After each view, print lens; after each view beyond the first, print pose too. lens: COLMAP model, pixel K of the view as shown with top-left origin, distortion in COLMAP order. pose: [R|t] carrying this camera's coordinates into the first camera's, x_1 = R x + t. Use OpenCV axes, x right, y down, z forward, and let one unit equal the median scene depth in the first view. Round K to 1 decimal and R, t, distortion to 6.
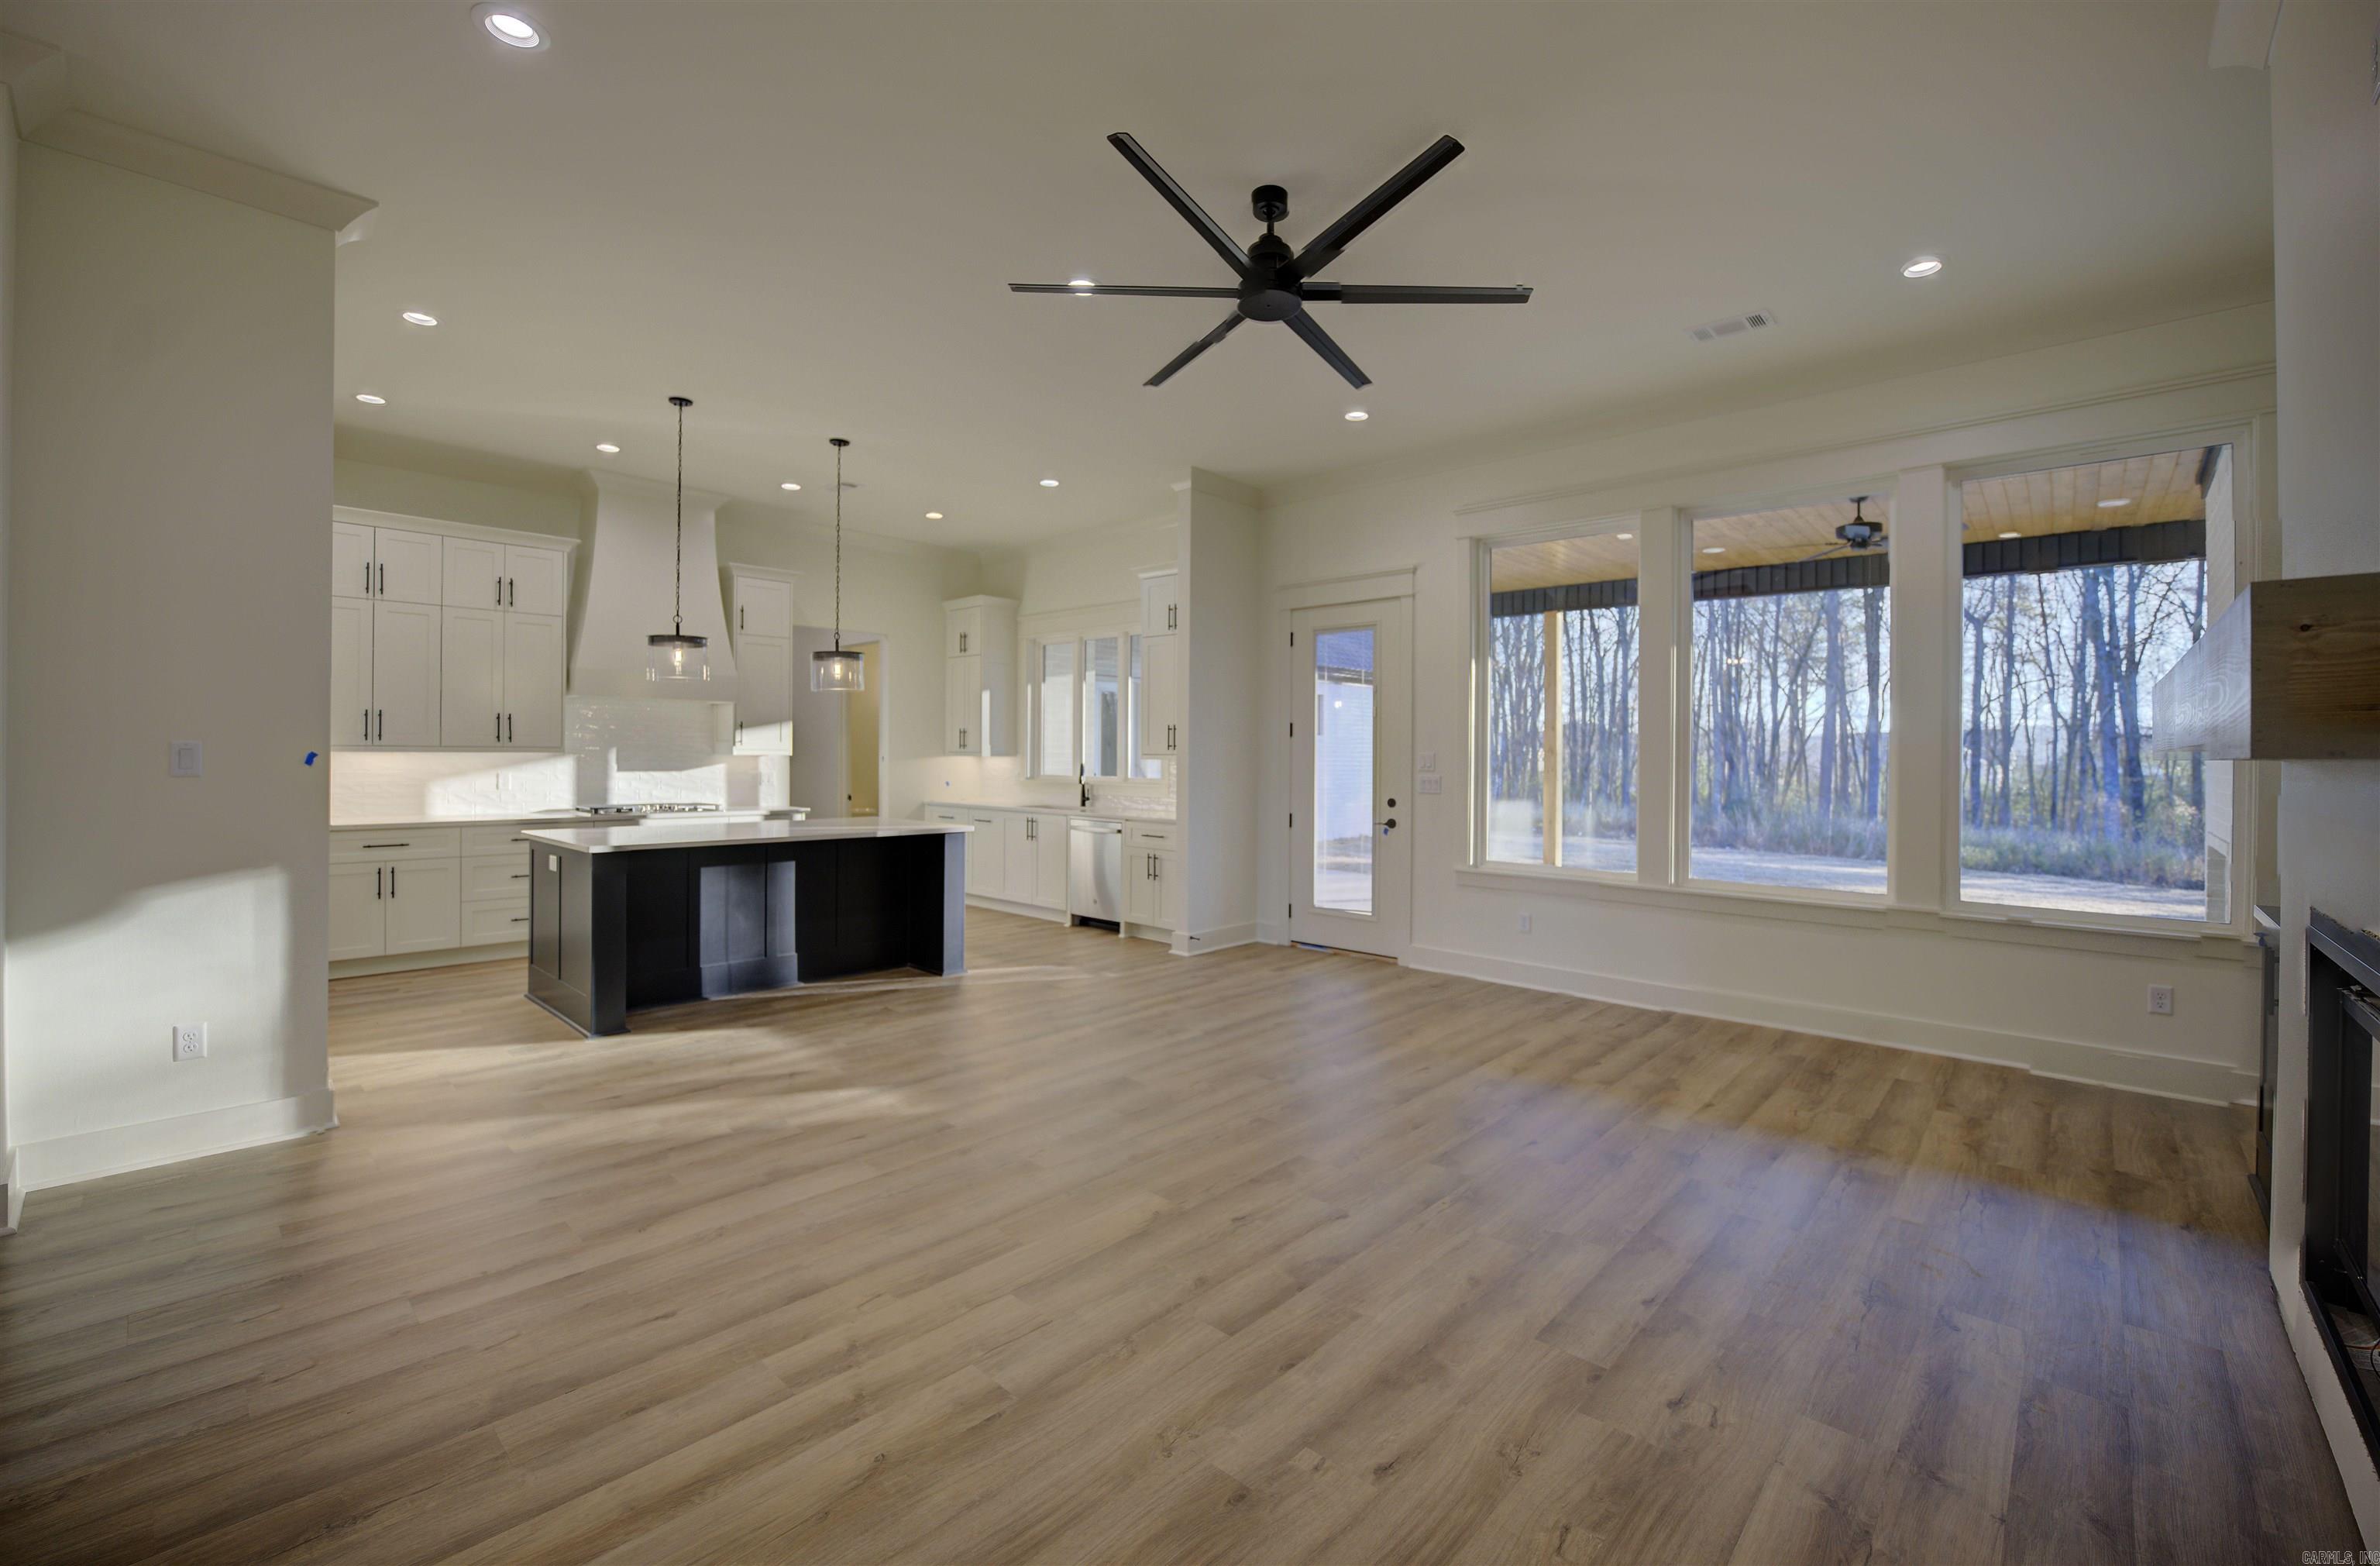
lens RADIAL K [[971.1, 0, 1187.3], [0, 971.1, 754.5], [0, 0, 1]] dist [-0.002703, -0.000213]
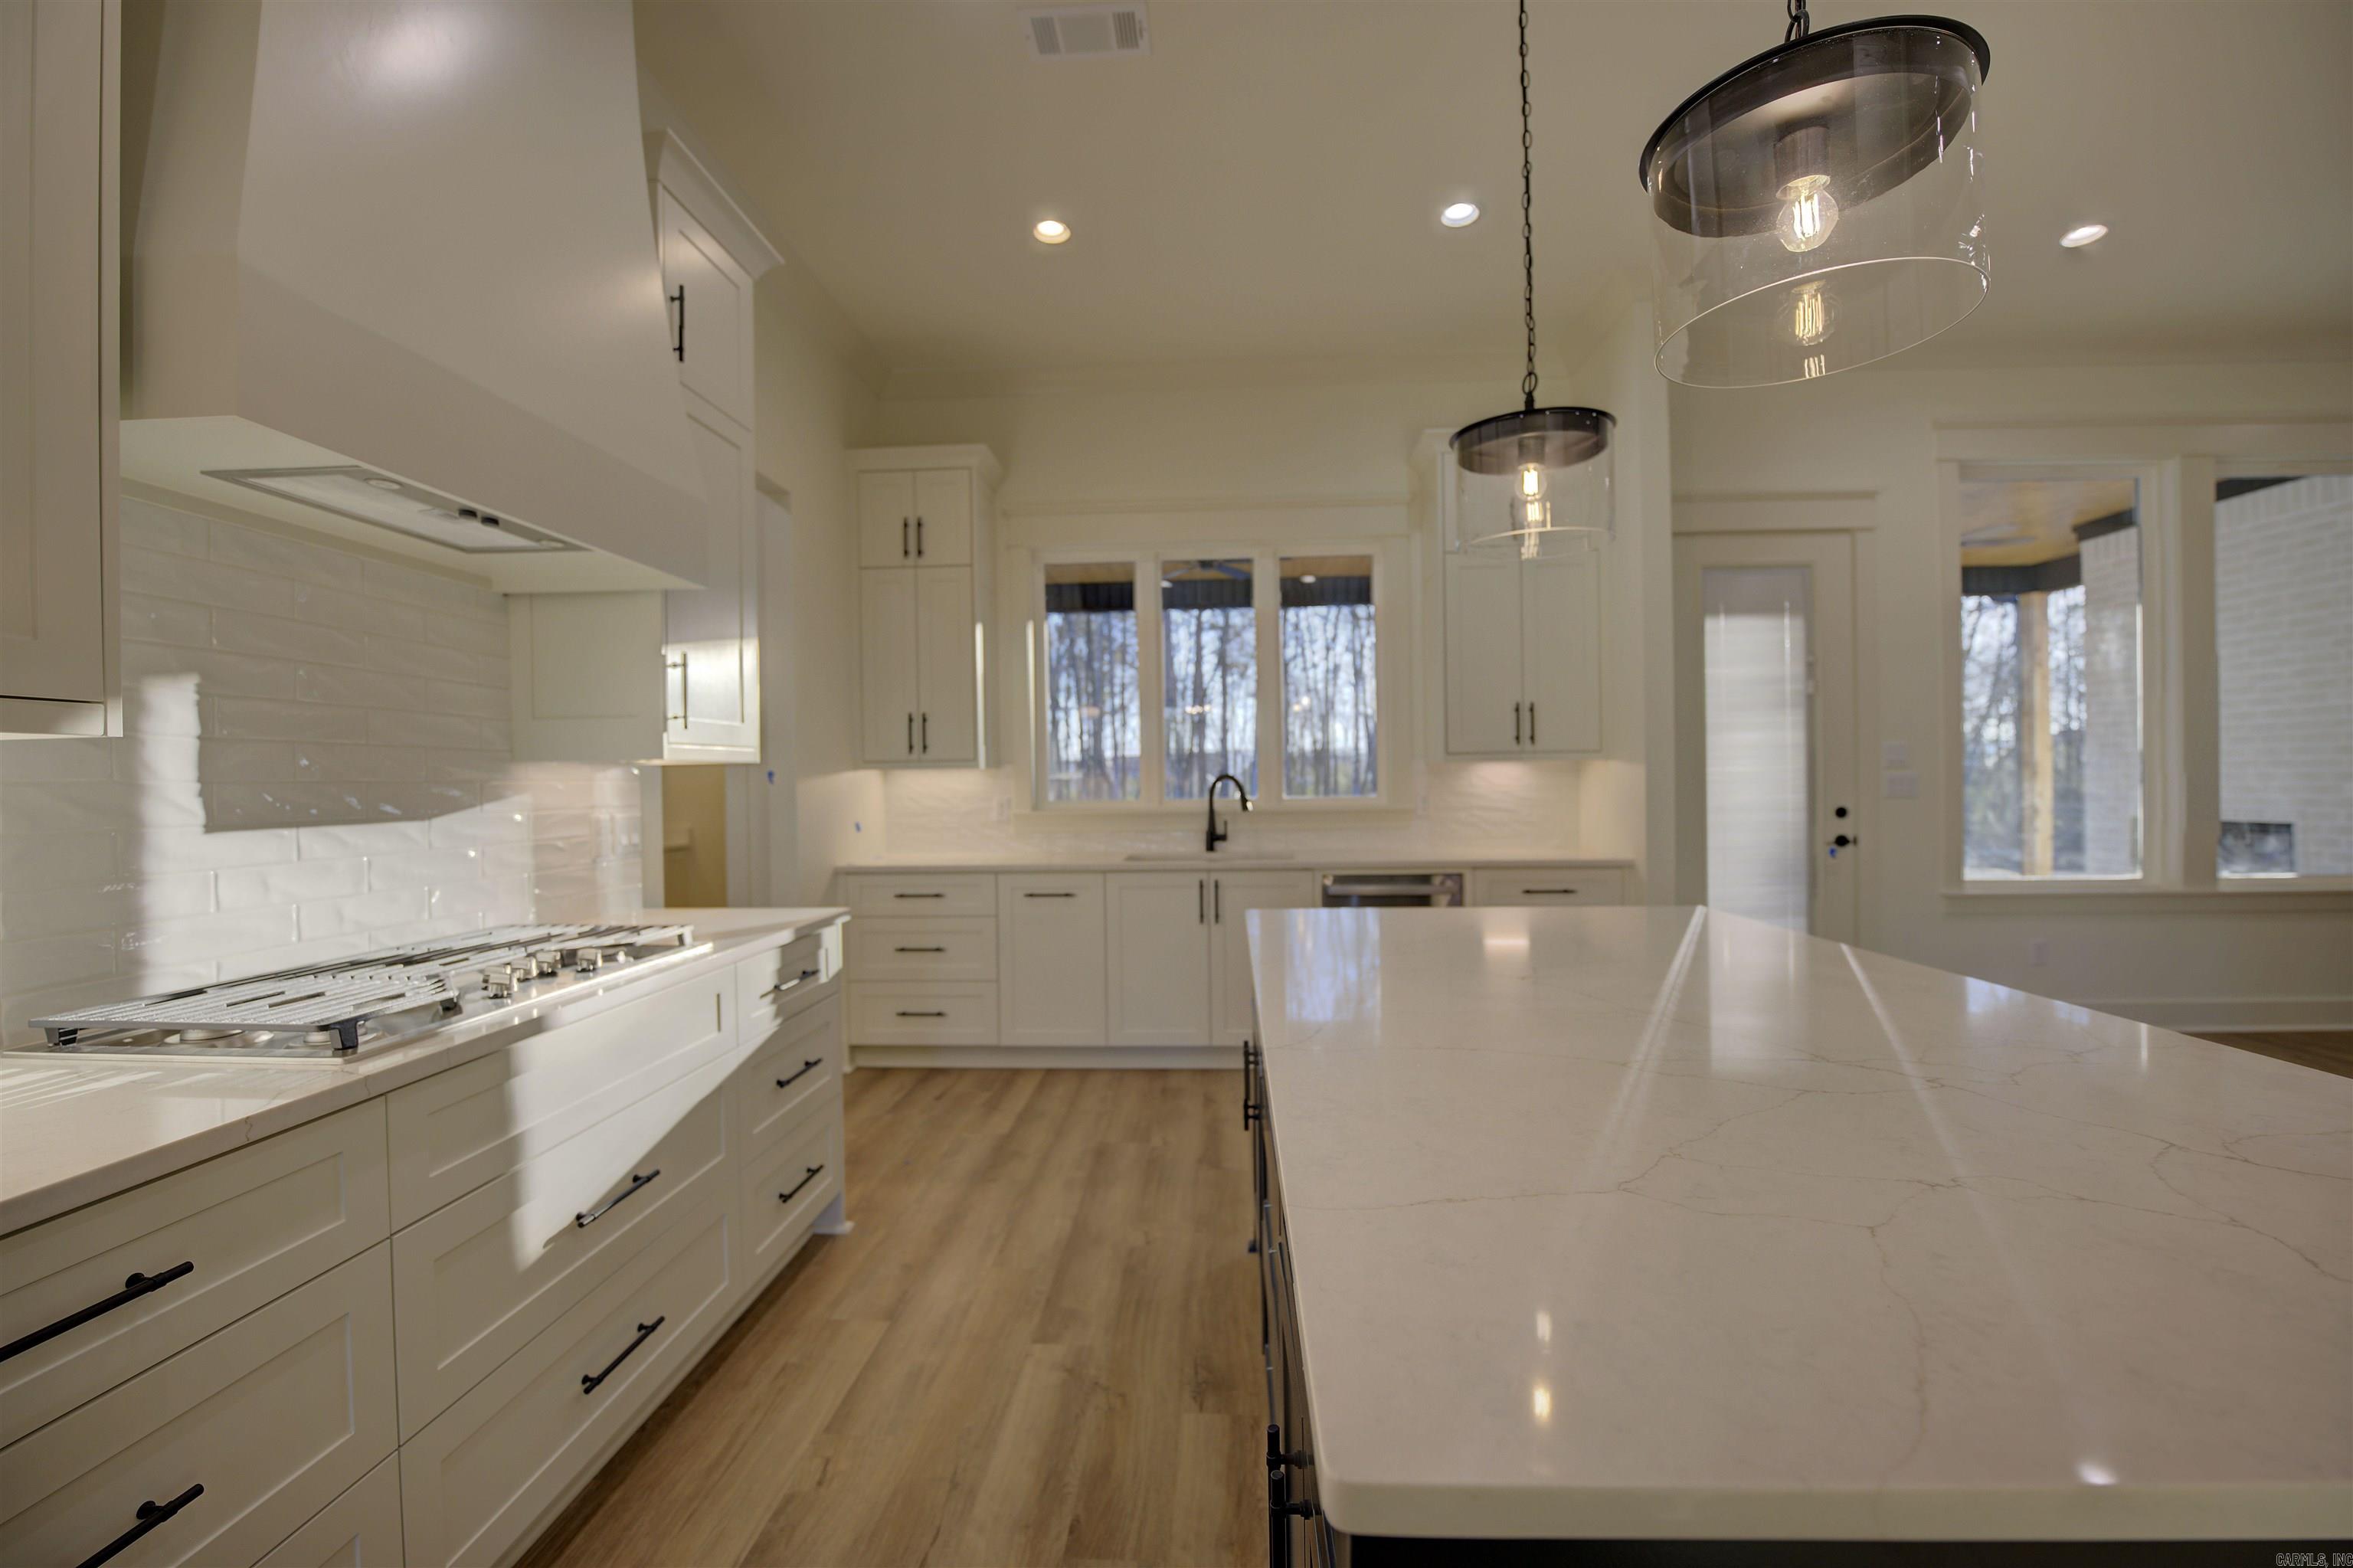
lens RADIAL K [[948.6, 0, 1175.8], [0, 948.6, 780.8], [0, 0, 1]] dist [-0.021751, 0.000258]
pose [[0.766797, -0.021908, 0.641516, -0.595755], [0.020988, 0.999739, 0.009054, 0.008706], [-0.641546, 0.006521, 0.767056, 0.744849]]
